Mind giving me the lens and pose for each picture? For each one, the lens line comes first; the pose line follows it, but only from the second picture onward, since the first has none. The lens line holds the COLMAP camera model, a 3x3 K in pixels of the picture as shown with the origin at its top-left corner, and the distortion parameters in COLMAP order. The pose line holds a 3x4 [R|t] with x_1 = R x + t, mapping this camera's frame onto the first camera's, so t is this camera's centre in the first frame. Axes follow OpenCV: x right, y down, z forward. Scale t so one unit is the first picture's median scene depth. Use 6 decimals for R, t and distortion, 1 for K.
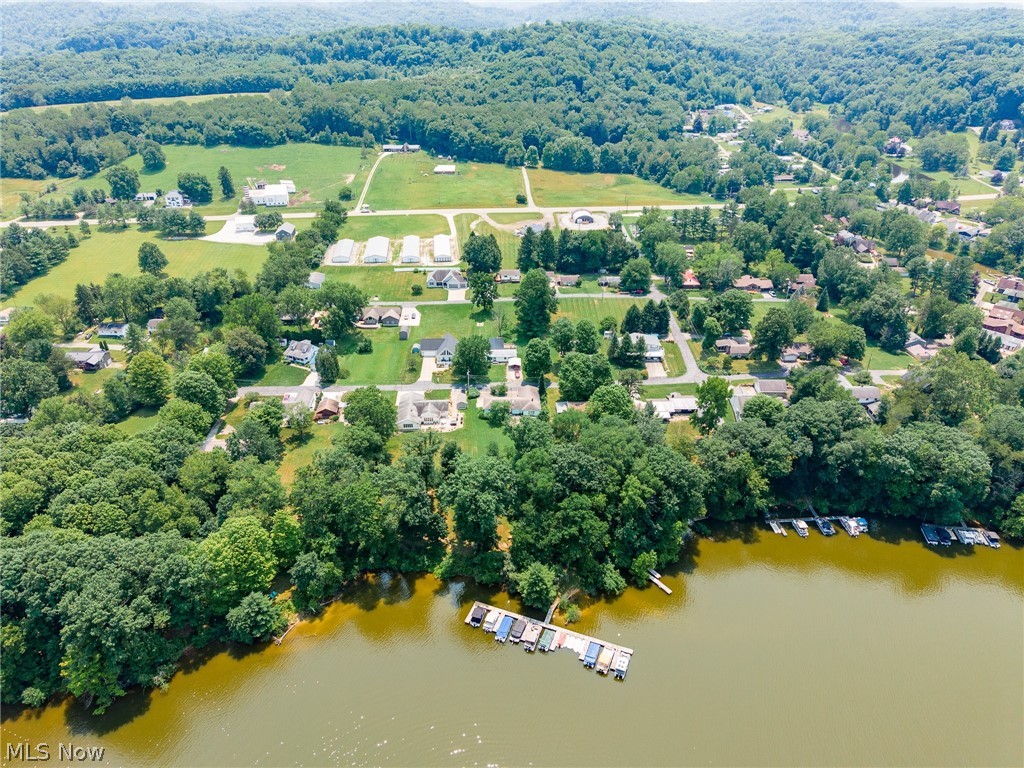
lens RADIAL K [[694.4, 0, 512.0], [0, 694.4, 384.0], [0, 0, 1]] dist [0.055882, -0.044739]
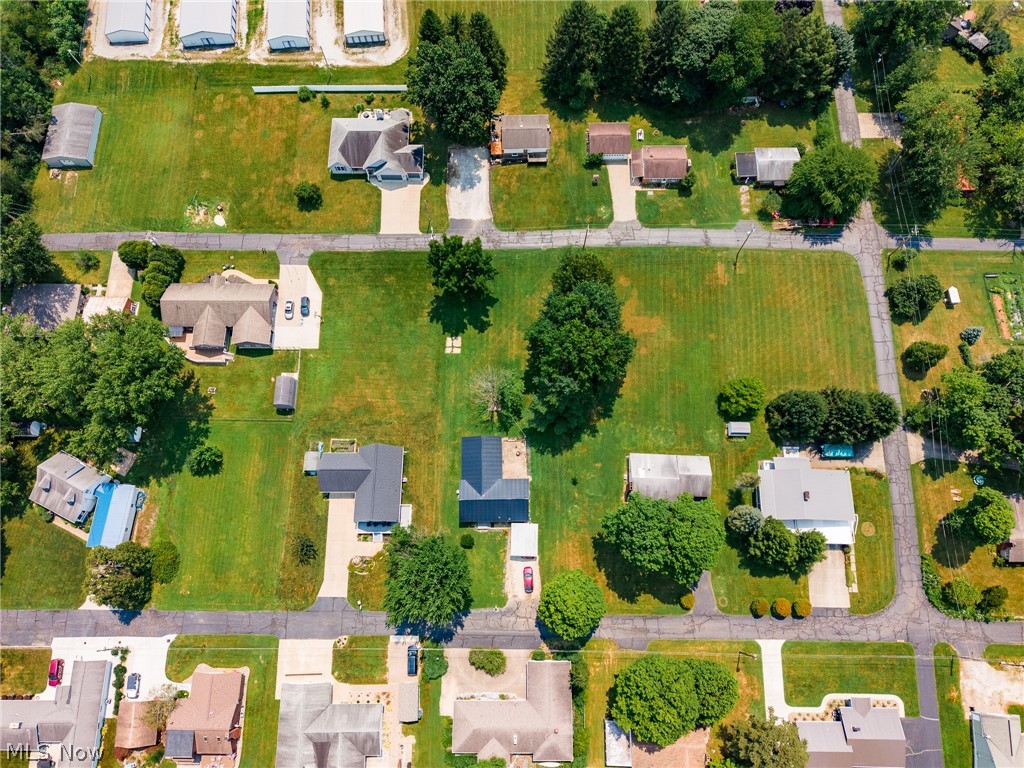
lens RADIAL K [[694.4, 0, 512.0], [0, 694.4, 384.0], [0, 0, 1]] dist [0.055882, -0.044739]
pose [[0.999434, 0.029079, -0.016909, 0.000666], [-0.008980, 0.715074, 0.698991, -0.372020], [0.032418, -0.698444, 0.714930, 0.639241]]
